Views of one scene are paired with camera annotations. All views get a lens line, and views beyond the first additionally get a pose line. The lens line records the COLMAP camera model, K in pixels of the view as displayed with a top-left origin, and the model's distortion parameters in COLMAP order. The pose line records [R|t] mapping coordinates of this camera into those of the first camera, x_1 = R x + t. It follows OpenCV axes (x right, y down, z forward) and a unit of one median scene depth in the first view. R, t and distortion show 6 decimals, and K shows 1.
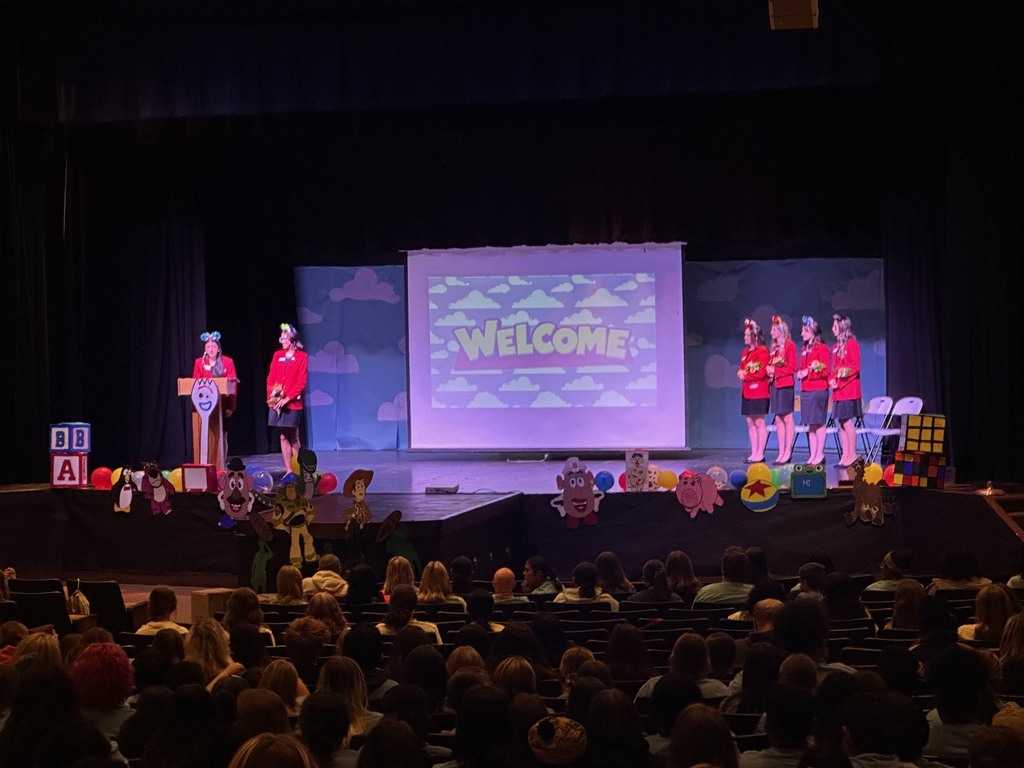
lens RADIAL K [[2551.6, 0, 512.6], [0, 2551.6, 378.4], [0, 0, 1]] dist [0.081663, 0.000000]
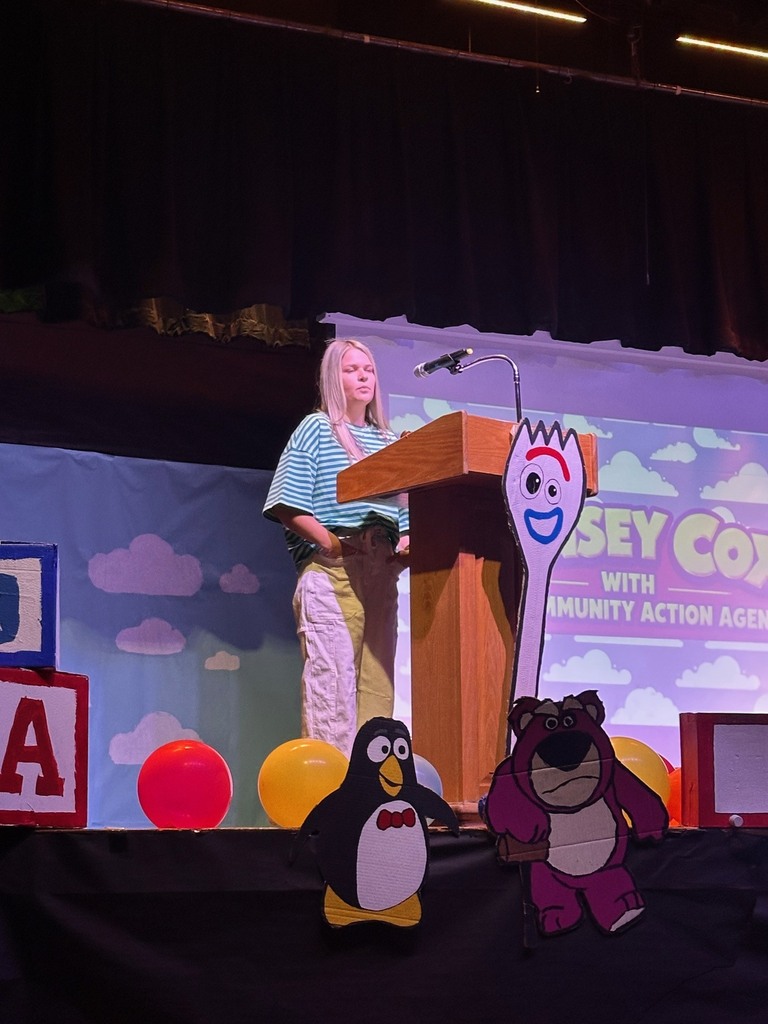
lens RADIAL K [[2098.2, 0, 387.1], [0, 2098.2, 510.4], [0, 0, 1]] dist [0.091116, 0.000000]
pose [[0.766101, 0.127728, 0.629901, -0.272009], [0.011301, 0.977226, -0.211902, 0.055687], [-0.642621, 0.169457, 0.747210, 0.854832]]
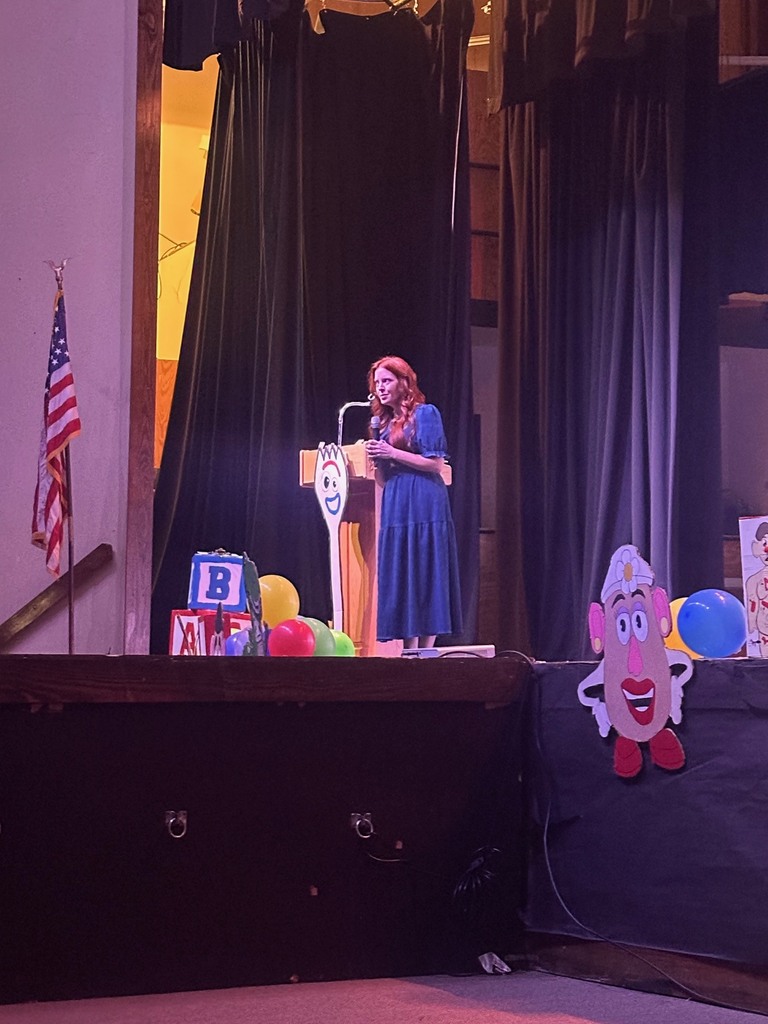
lens RADIAL K [[2231.4, 0, 382.4], [0, 2231.4, 513.8], [0, 0, 1]] dist [0.076452, 0.000000]
pose [[0.640475, -0.041119, -0.766877, 0.202121], [-0.045206, 0.994816, -0.091096, 0.049956], [0.766647, 0.093012, 0.635296, 0.752516]]
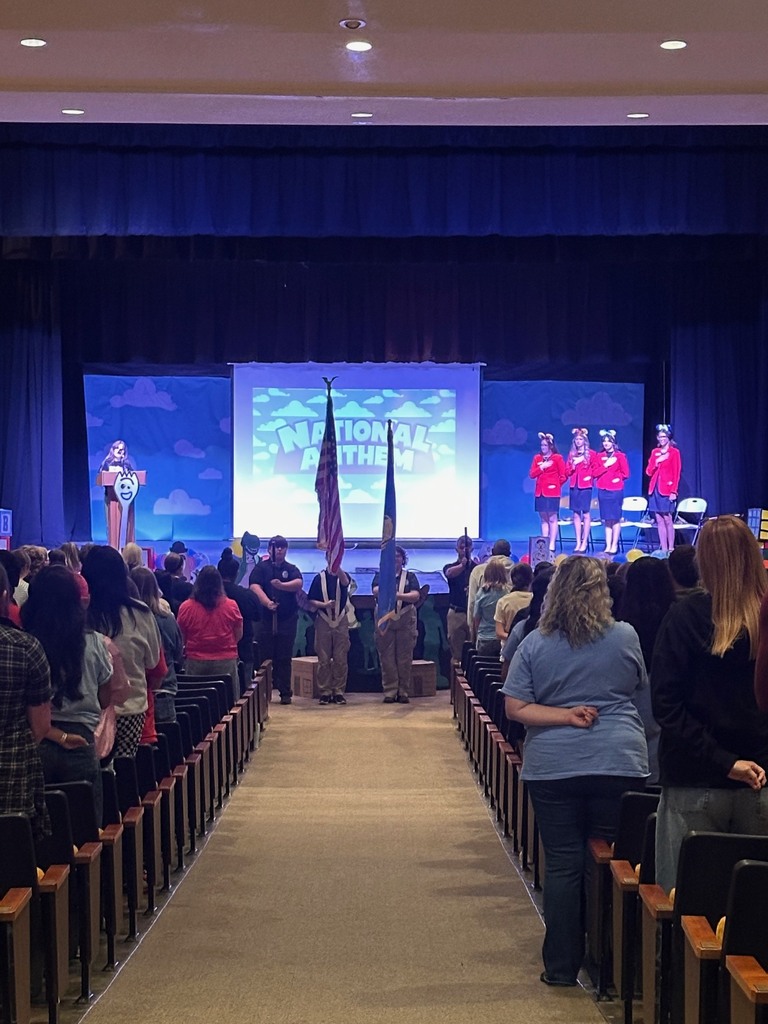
lens RADIAL K [[2308.6, 0, 381.7], [0, 2308.6, 517.7], [0, 0, 1]] dist [0.235729, 0.000000]
pose [[0.963007, 0.012645, 0.269180, -0.288237], [-0.014946, 0.999867, 0.006501, 0.012211], [-0.269062, -0.010283, 0.963068, -0.009726]]
